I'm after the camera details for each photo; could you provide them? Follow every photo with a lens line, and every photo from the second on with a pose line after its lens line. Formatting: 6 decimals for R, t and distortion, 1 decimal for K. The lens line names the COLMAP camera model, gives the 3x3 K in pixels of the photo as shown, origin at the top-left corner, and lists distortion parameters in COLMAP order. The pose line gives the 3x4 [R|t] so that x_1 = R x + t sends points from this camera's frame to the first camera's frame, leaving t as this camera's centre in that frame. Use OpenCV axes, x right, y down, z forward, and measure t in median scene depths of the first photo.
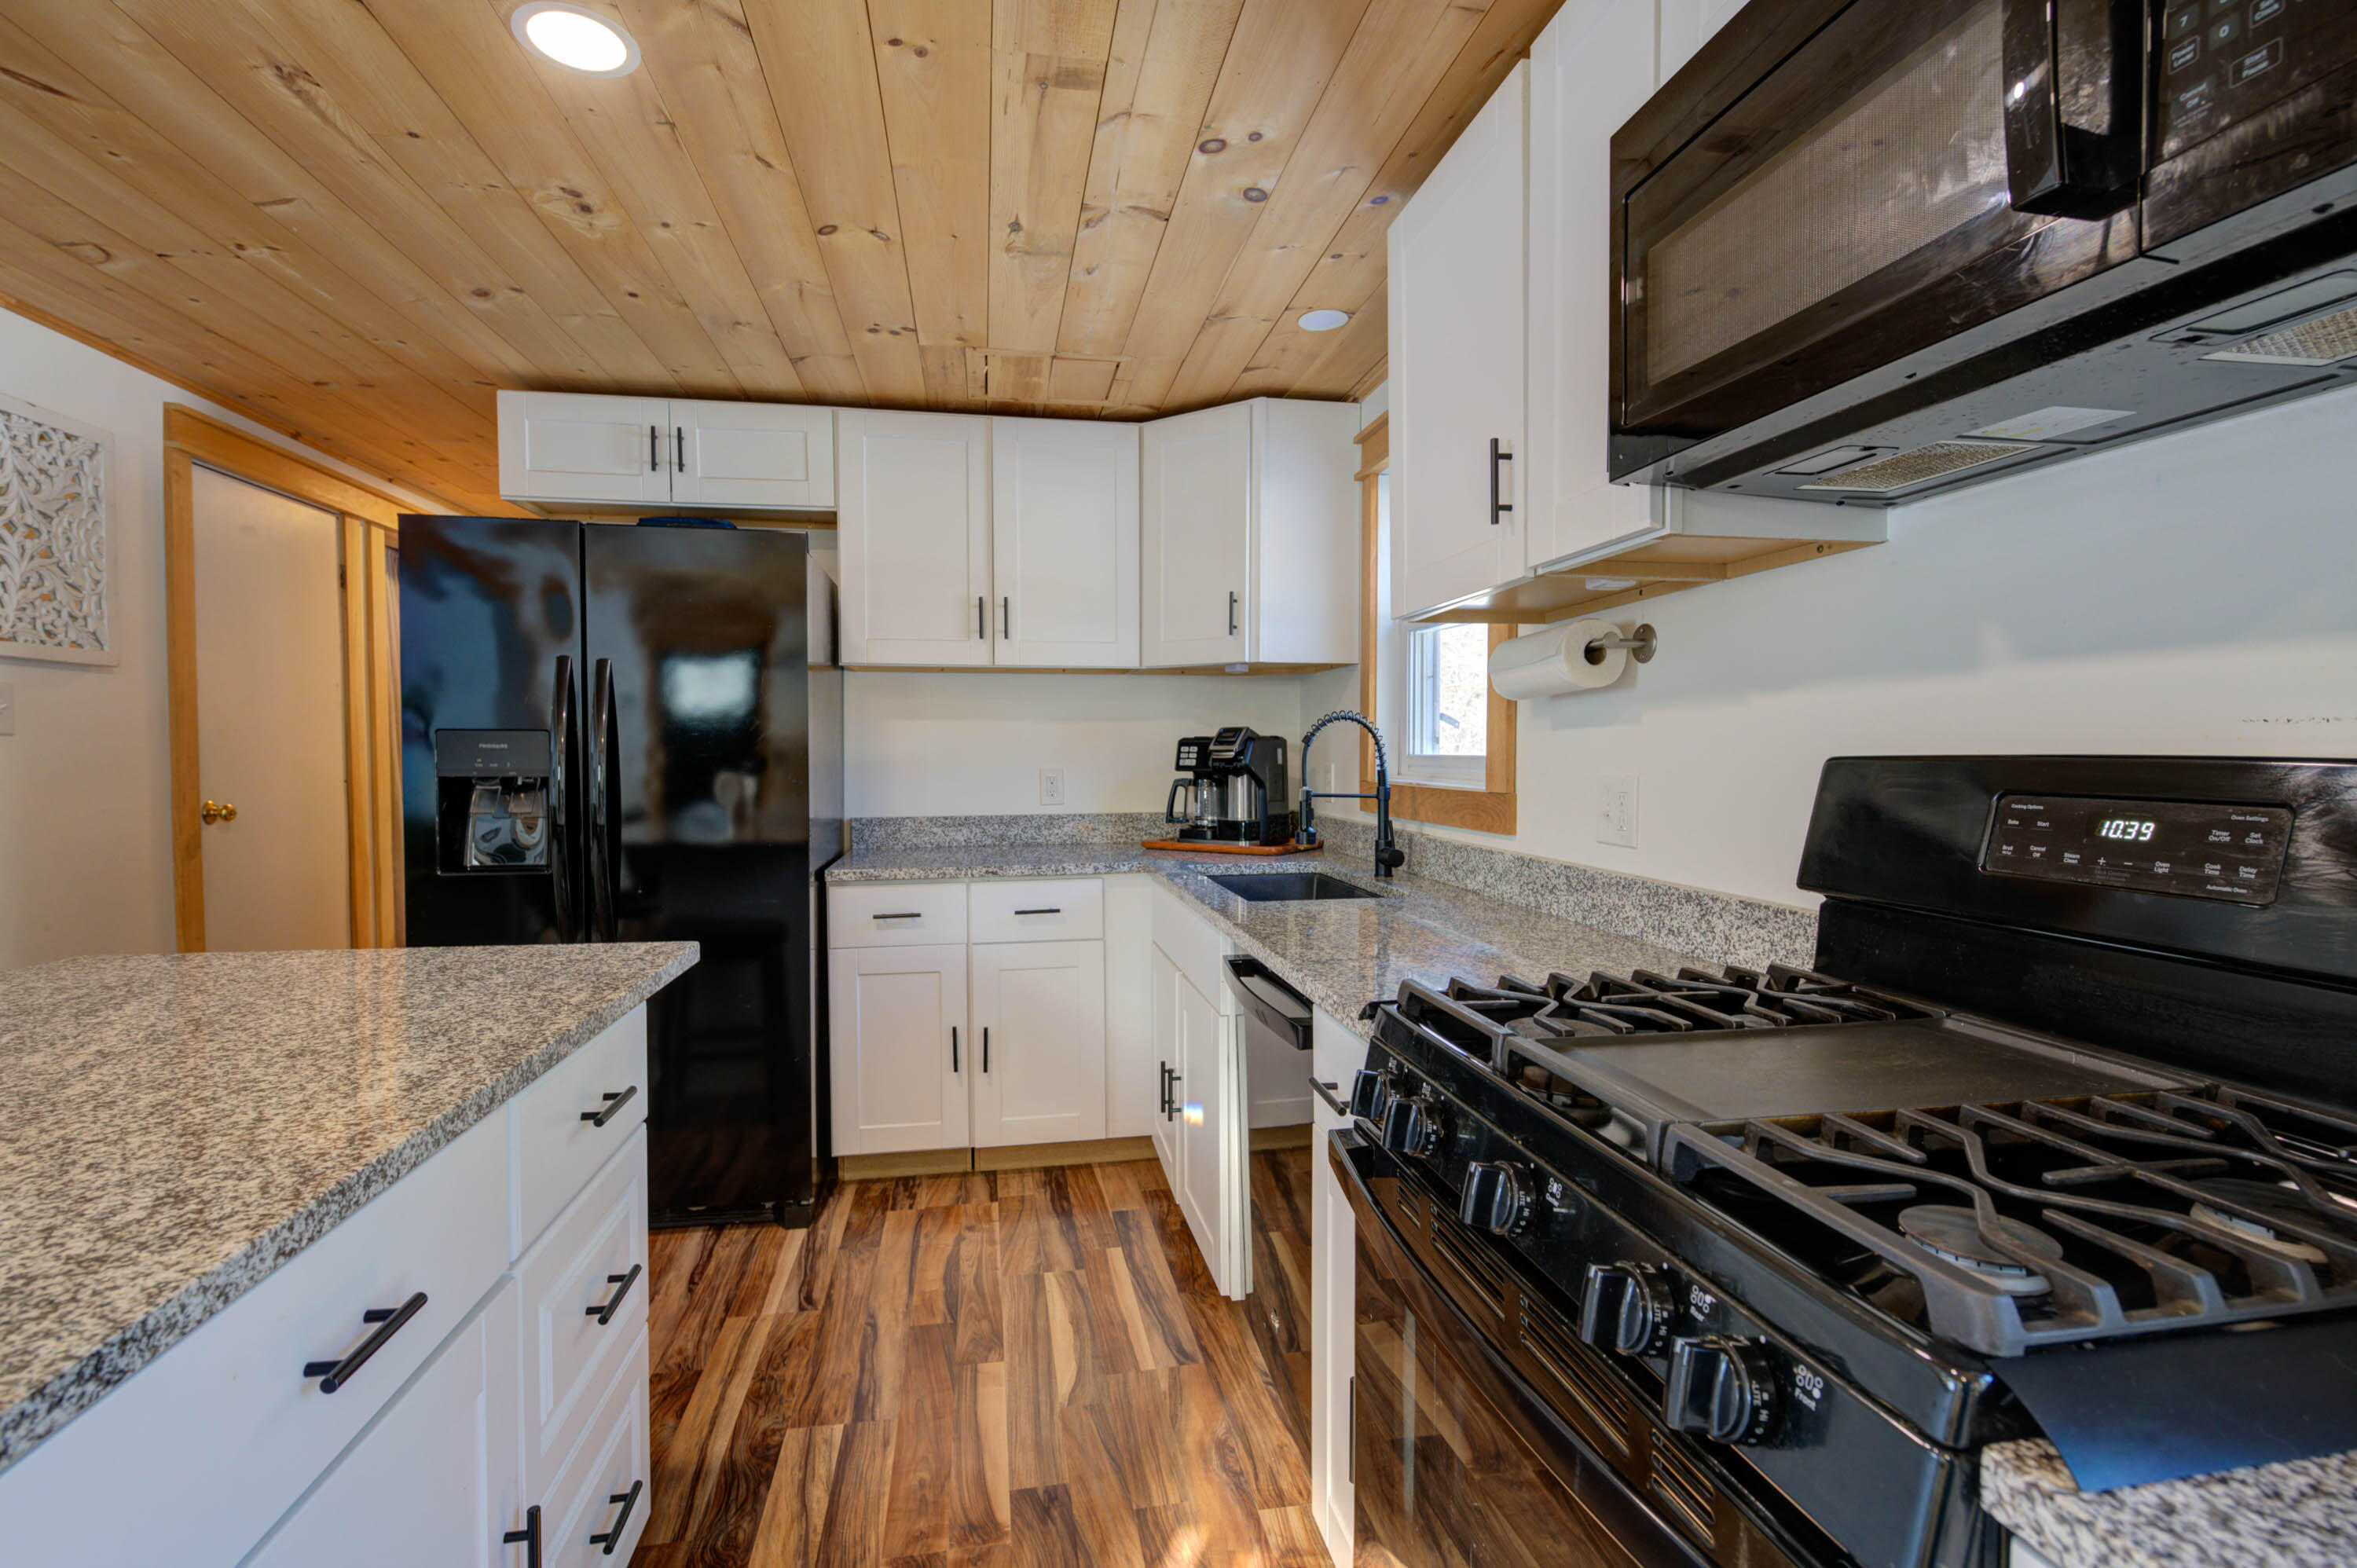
lens RADIAL K [[1084.6, 0, 1174.0], [0, 1084.6, 786.0], [0, 0, 1]] dist [0.002201, -0.002505]
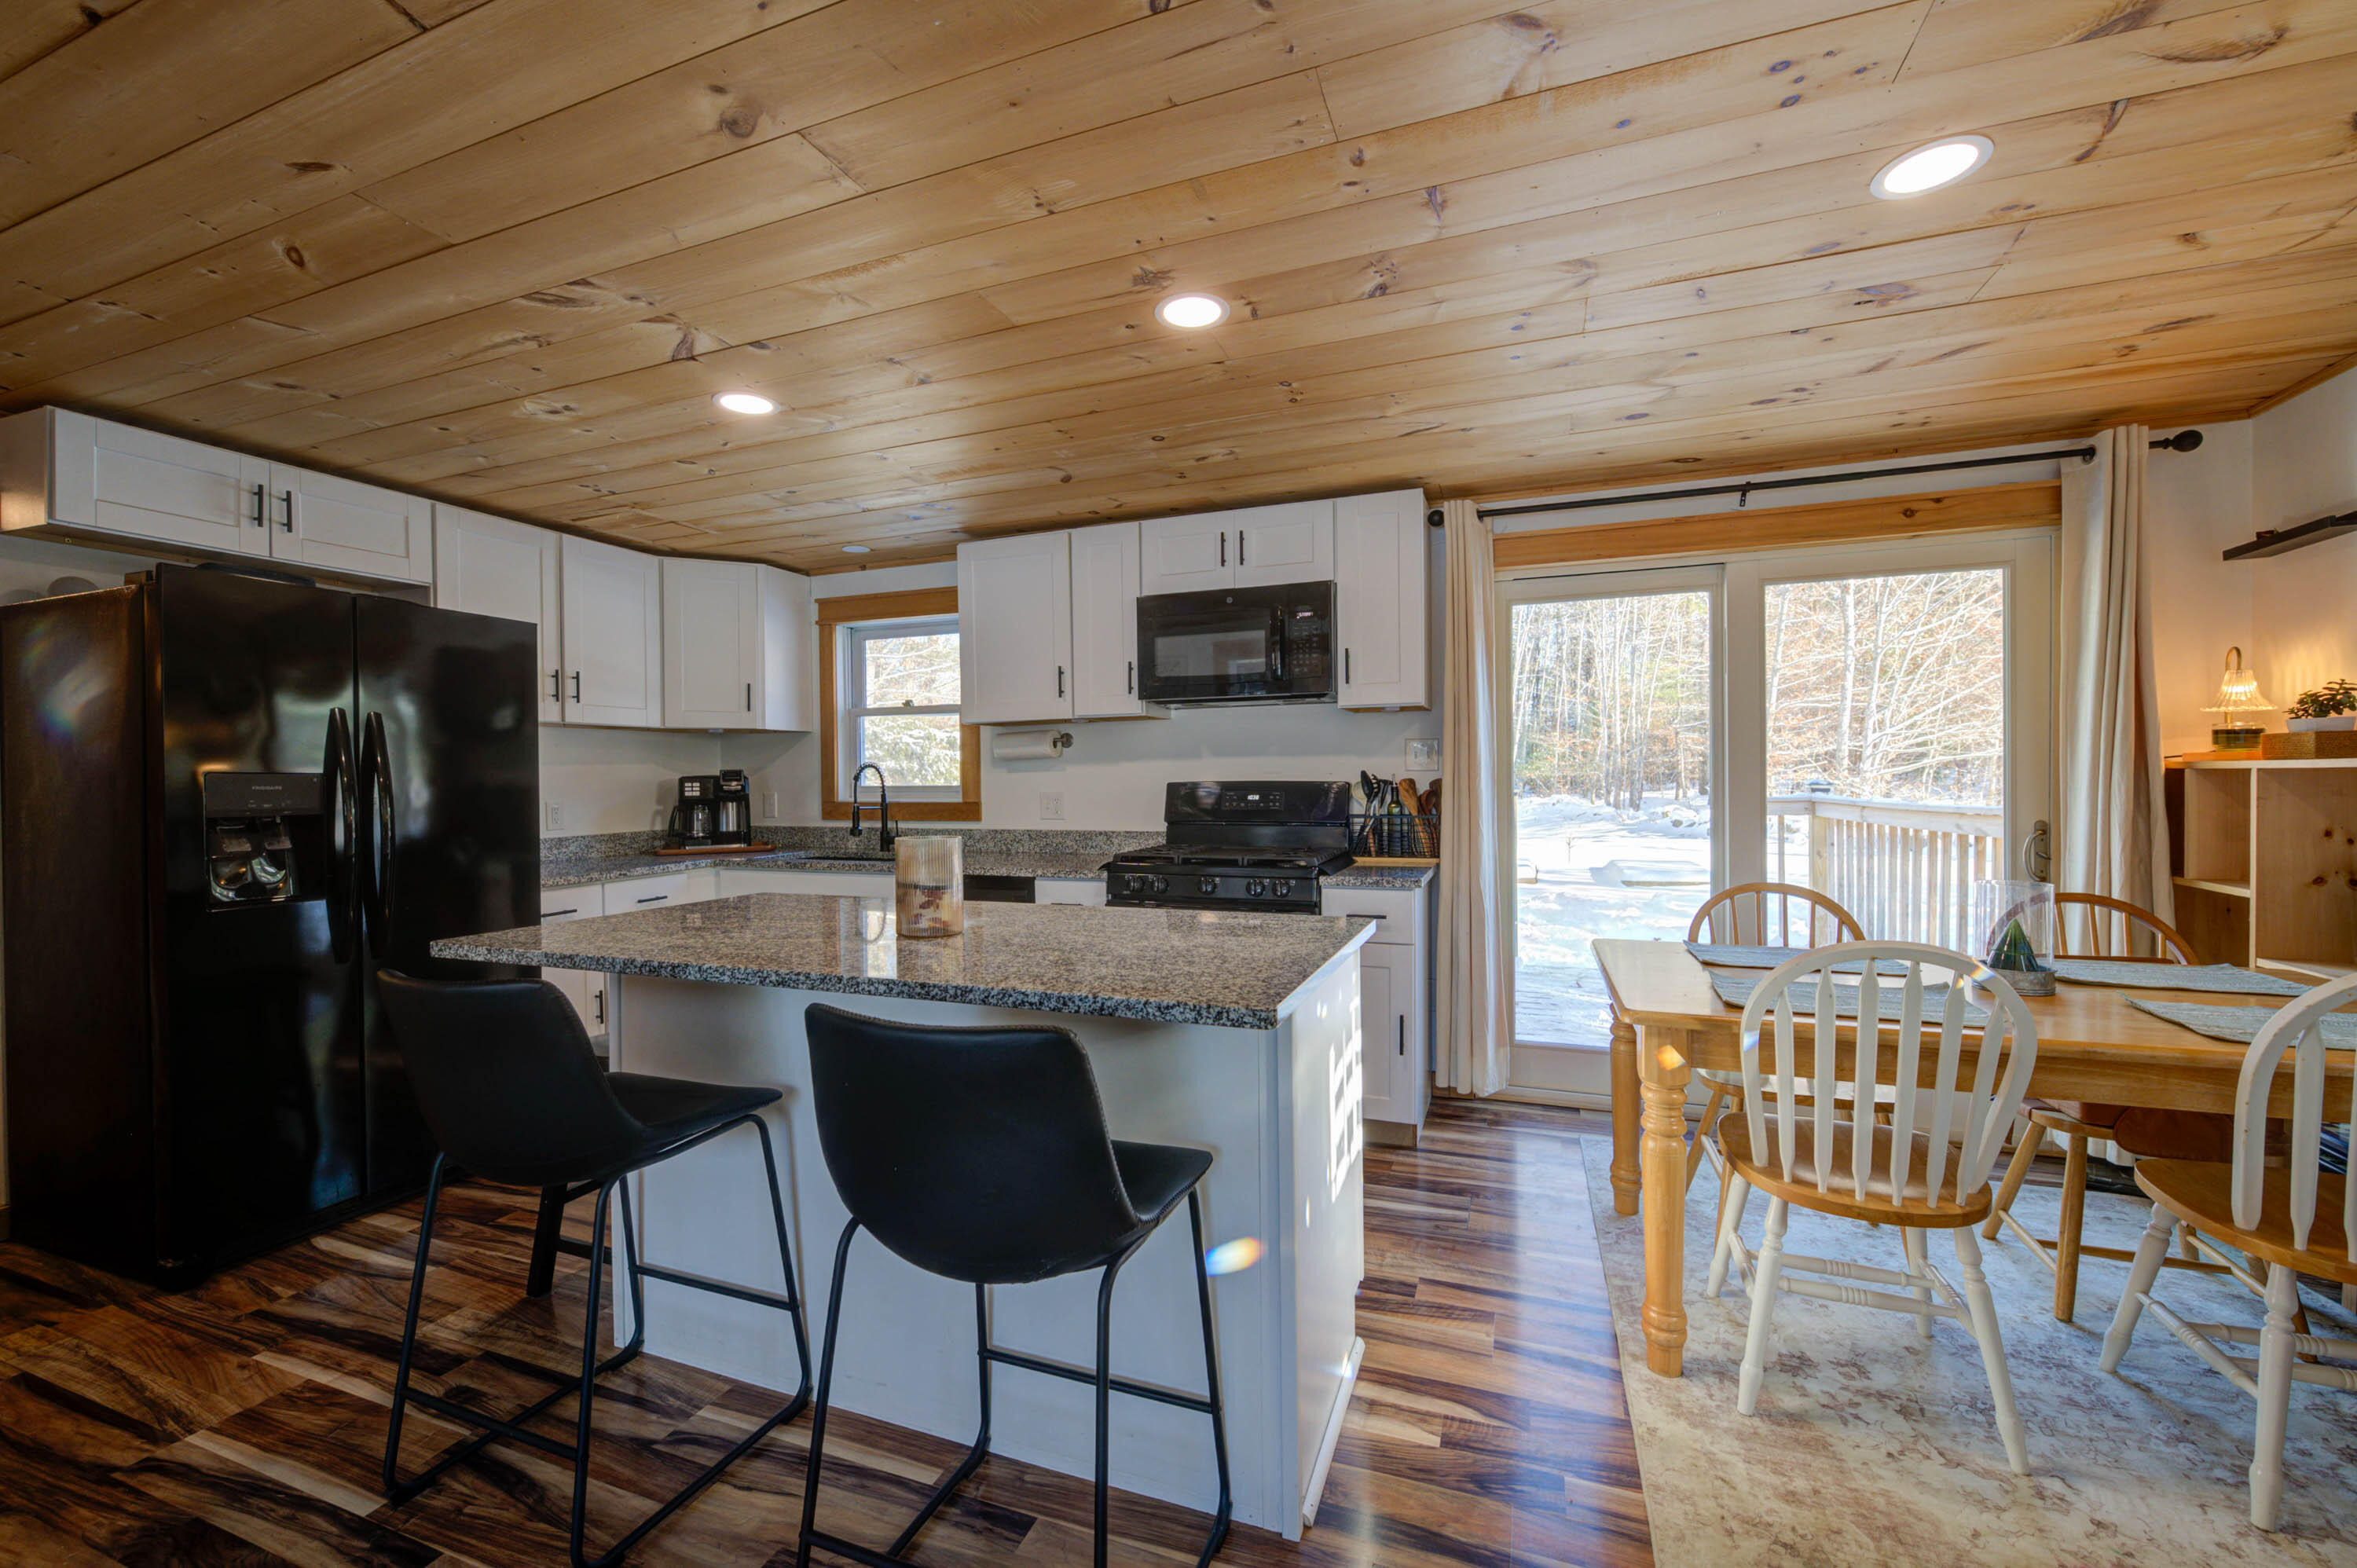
lens RADIAL K [[936.0, 0, 1179.4], [0, 936.0, 786.8], [0, 0, 1]] dist [0.000596, -0.001357]
pose [[0.509622, -0.012879, 0.860302, -0.935216], [0.039202, 0.999197, -0.008264, 0.005896], [-0.859505, 0.037936, 0.509718, -0.255921]]
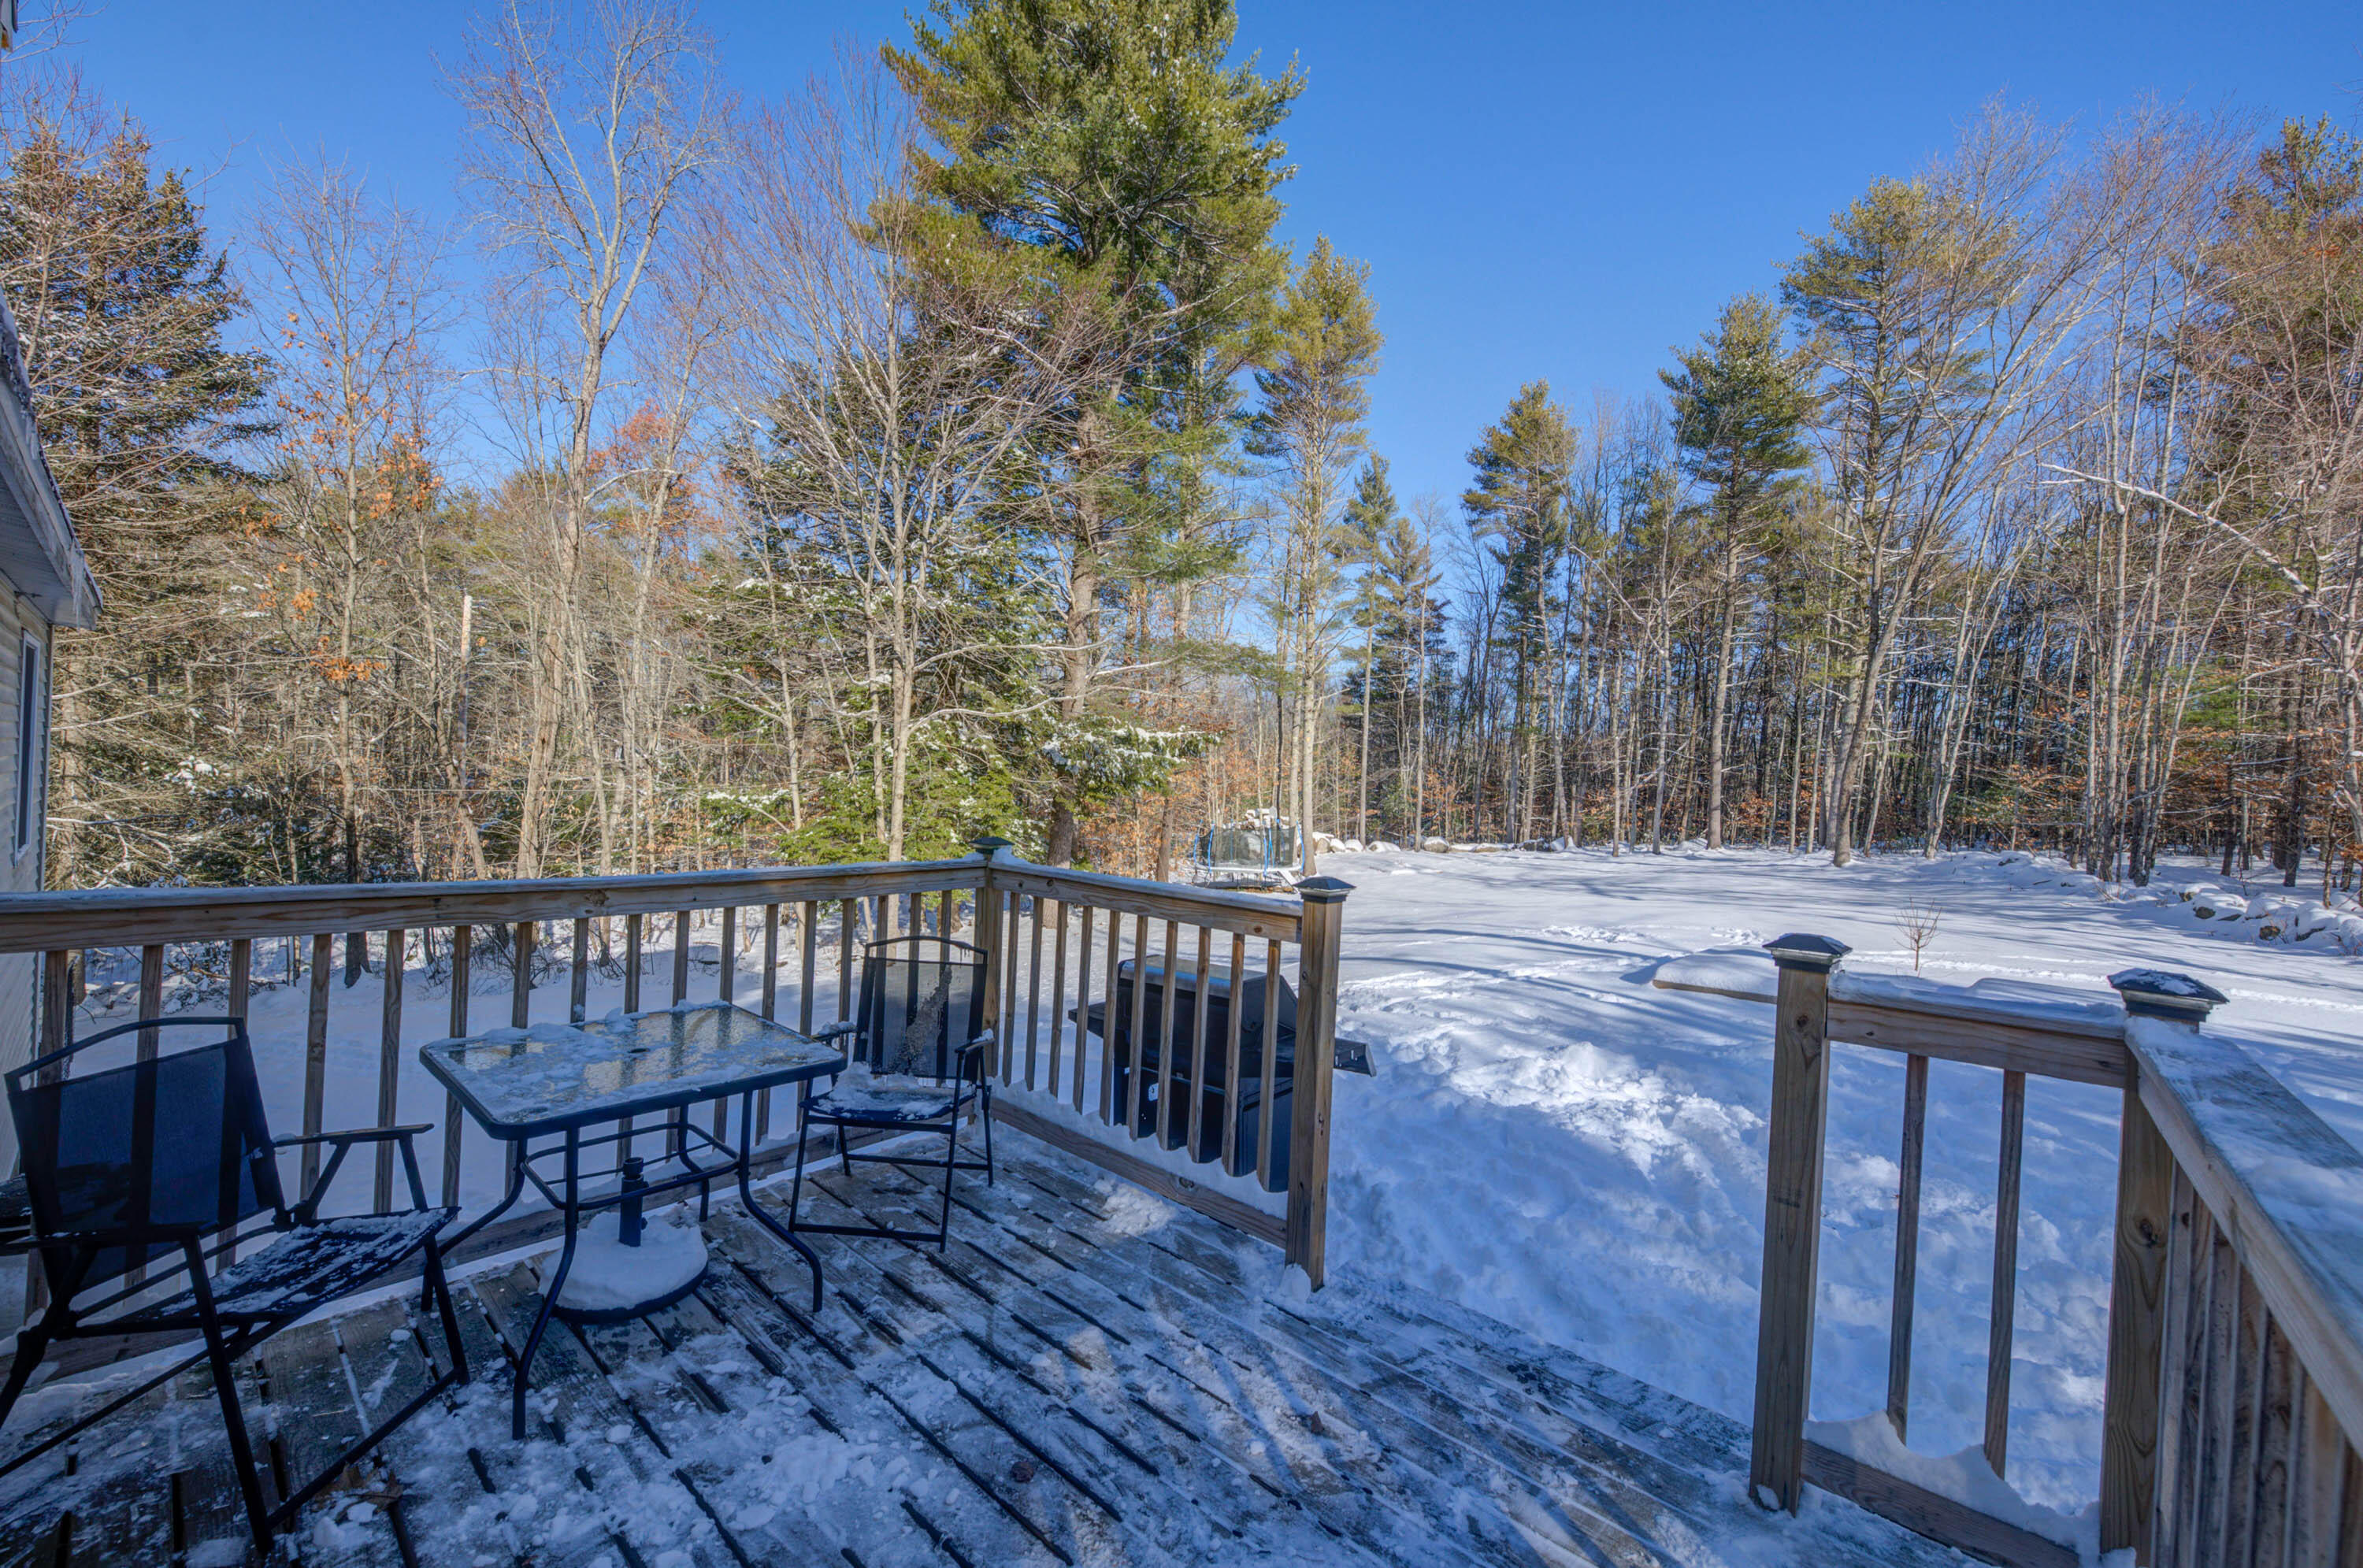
lens RADIAL K [[938.3, 0, 1176.8], [0, 938.3, 781.7], [0, 0, 1]] dist [0.000596, -0.001357]
pose [[0.791780, 0.033392, 0.609893, 0.875487], [-0.026046, 0.999442, -0.020907, -0.074279], [-0.610251, 0.000668, 0.792208, -0.551463]]
